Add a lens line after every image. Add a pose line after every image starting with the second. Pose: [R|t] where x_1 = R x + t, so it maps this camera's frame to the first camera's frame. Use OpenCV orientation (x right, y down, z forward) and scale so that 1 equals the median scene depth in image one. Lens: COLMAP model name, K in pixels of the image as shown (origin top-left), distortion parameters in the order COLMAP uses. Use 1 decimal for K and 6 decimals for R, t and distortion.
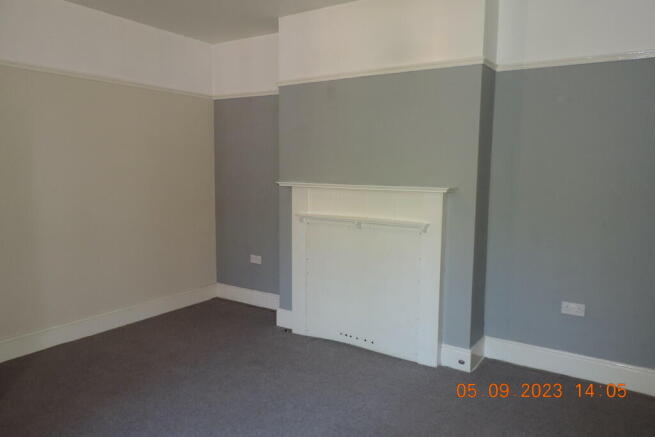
lens RADIAL K [[474.6, 0, 327.5], [0, 474.6, 218.5], [0, 0, 1]] dist [0.010069, 0.001280]
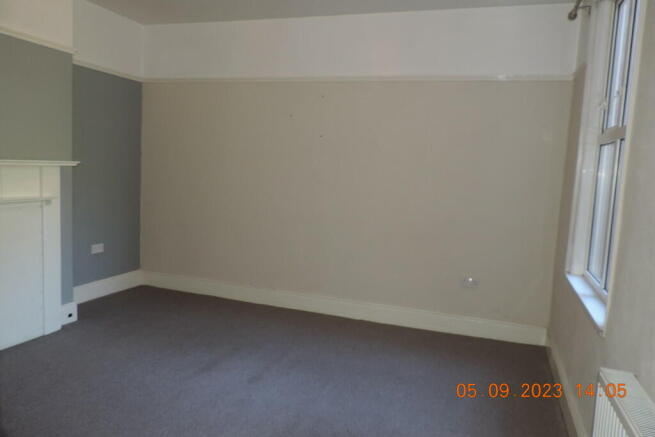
lens RADIAL K [[474.6, 0, 327.5], [0, 474.6, 218.5], [0, 0, 1]] dist [0.010069, 0.001280]
pose [[-0.225956, -0.138401, 0.964256, -0.933803], [0.039711, 0.987724, 0.151075, -0.075349], [-0.973328, 0.072428, -0.217687, 0.639986]]
